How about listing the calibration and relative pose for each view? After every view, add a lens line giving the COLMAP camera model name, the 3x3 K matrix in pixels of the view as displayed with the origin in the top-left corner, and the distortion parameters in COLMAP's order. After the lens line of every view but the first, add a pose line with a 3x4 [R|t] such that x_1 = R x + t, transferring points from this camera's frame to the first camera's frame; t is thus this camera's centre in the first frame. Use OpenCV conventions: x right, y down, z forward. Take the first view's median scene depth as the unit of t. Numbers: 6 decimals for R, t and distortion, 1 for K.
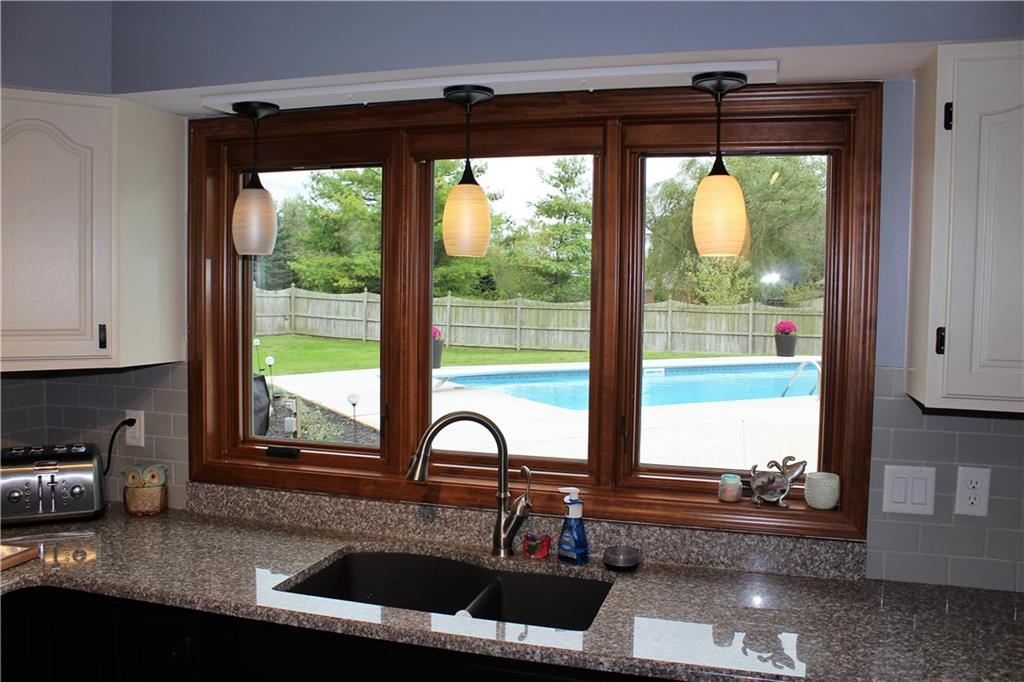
lens RADIAL K [[859.4, 0, 515.3], [0, 859.4, 343.2], [0, 0, 1]] dist [-0.127115, 0.061404]
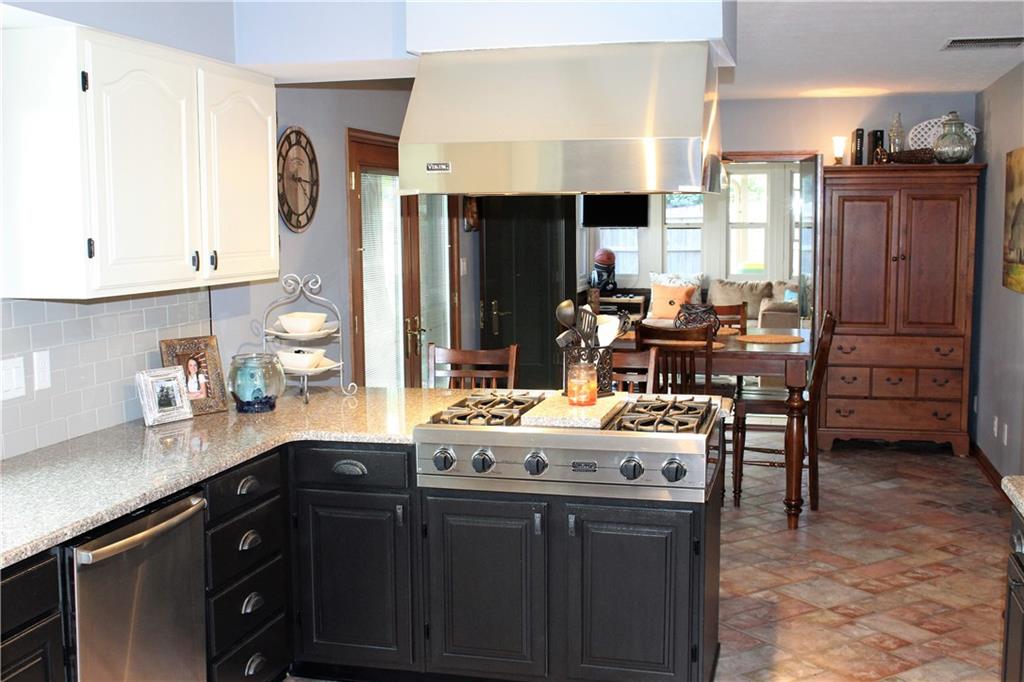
lens RADIAL K [[1085.9, 0, 512.6], [0, 1085.9, 341.0], [0, 0, 1]] dist [0.000475, 0.000000]
pose [[-0.045176, -0.122949, 0.991384, -0.988956], [0.069684, 0.989592, 0.125903, -0.021694], [-0.996546, 0.074772, -0.036138, 0.300284]]
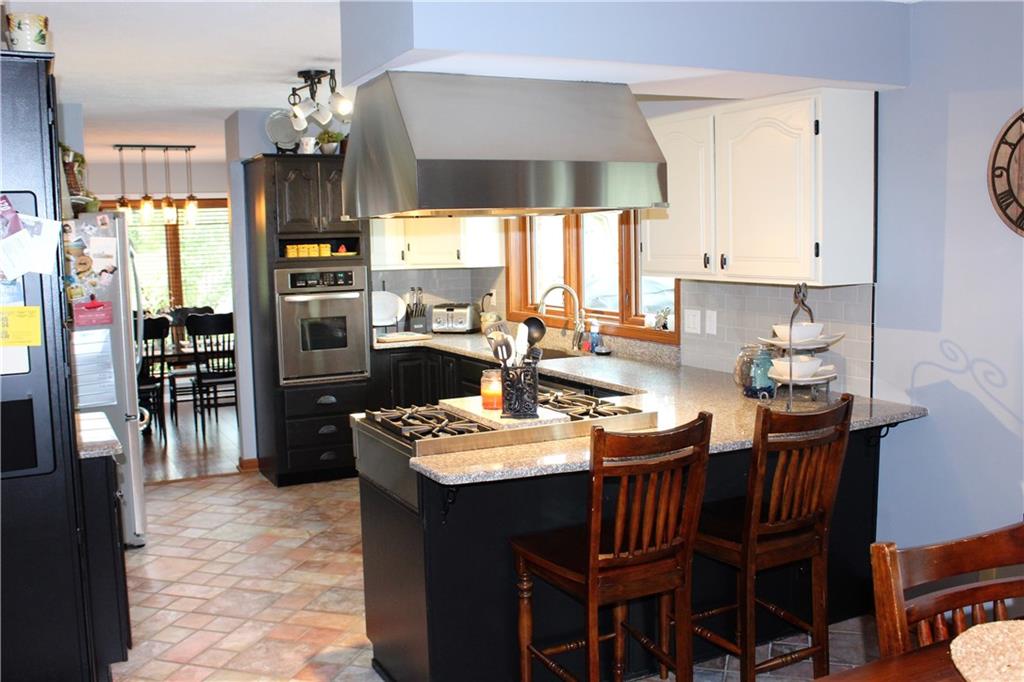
lens RADIAL K [[978.5, 0, 513.1], [0, 978.5, 344.7], [0, 0, 1]] dist [-0.144093, 0.000000]
pose [[0.693814, 0.049943, -0.718420, 1.716132], [-0.008556, 0.998094, 0.061122, 0.080402], [0.720103, -0.036260, 0.692919, -0.899032]]
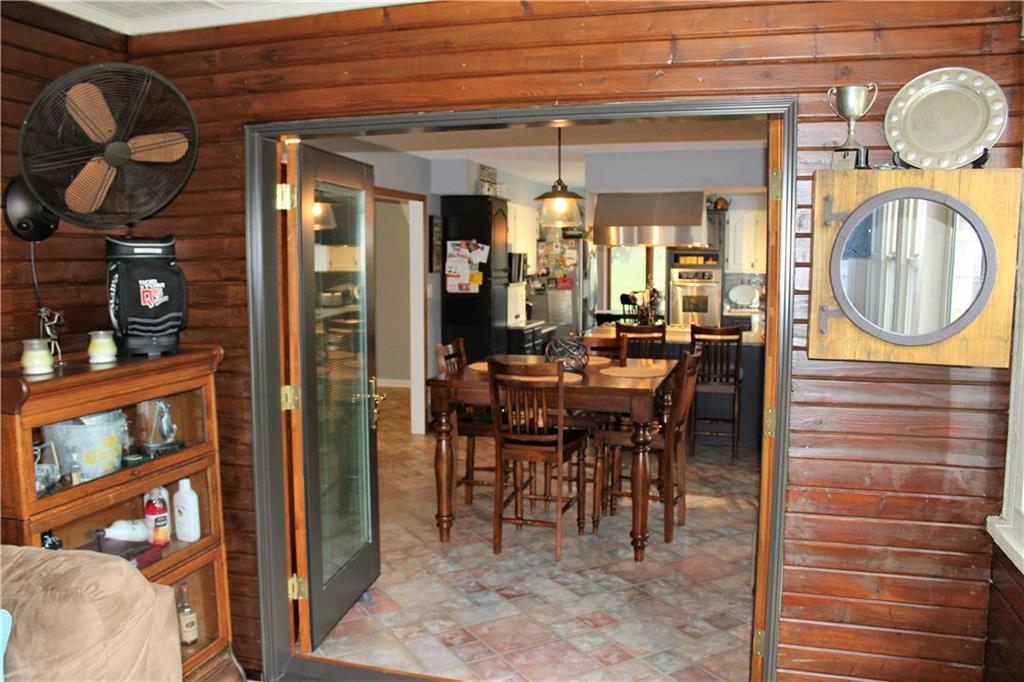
lens RADIAL K [[859.4, 0, 509.8], [0, 859.4, 338.2], [0, 0, 1]] dist [-0.127115, 0.061404]
pose [[0.021666, 0.083576, -0.996266, 3.902383], [-0.056875, 0.994989, 0.082232, 0.082759], [0.998146, 0.054880, 0.026311, -0.482647]]
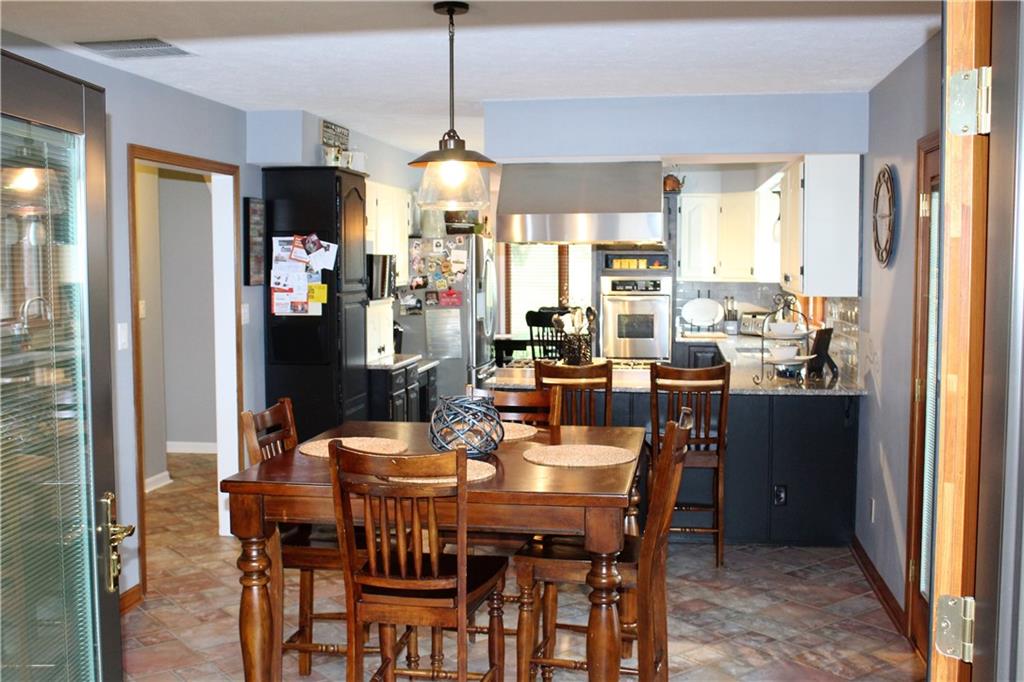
lens RADIAL K [[1114.4, 0, 502.2], [0, 1114.4, 339.7], [0, 0, 1]] dist [-0.111872, 0.000000]
pose [[0.138759, 0.060097, -0.988501, 3.432445], [-0.052803, 0.997186, 0.053213, 0.075098], [0.988918, 0.044813, 0.141541, -0.469607]]
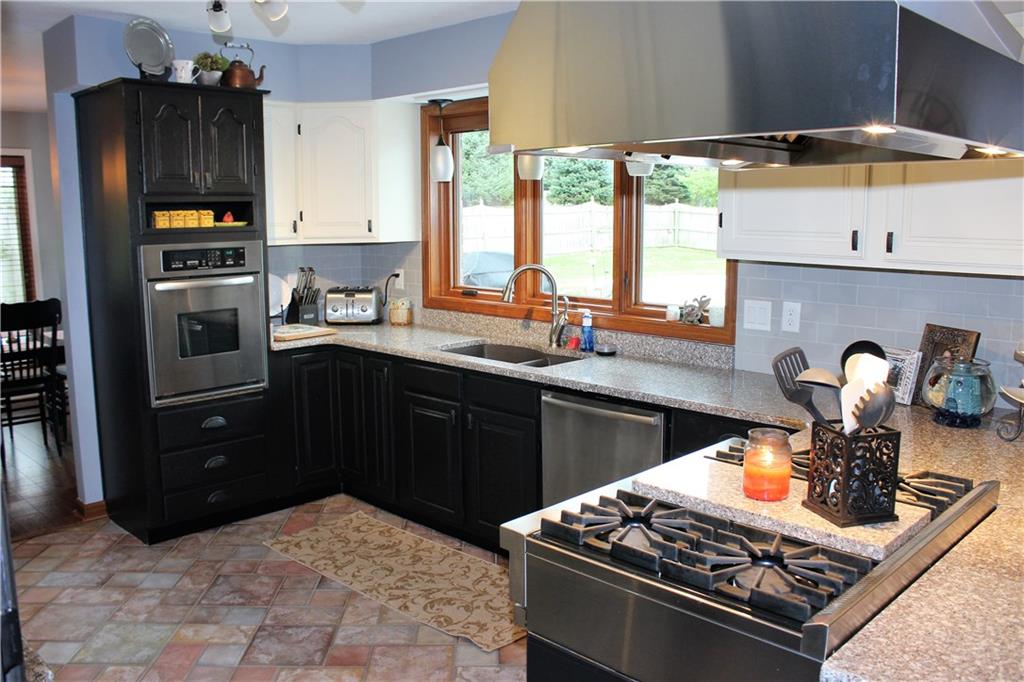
lens RADIAL K [[859.4, 0, 508.4], [0, 859.4, 342.0], [0, 0, 1]] dist [-0.127115, 0.061404]
pose [[0.884820, 0.055051, -0.462669, 0.735327], [-0.010286, 0.995061, 0.098727, 0.061076], [0.465819, -0.082597, 0.881017, -0.635240]]
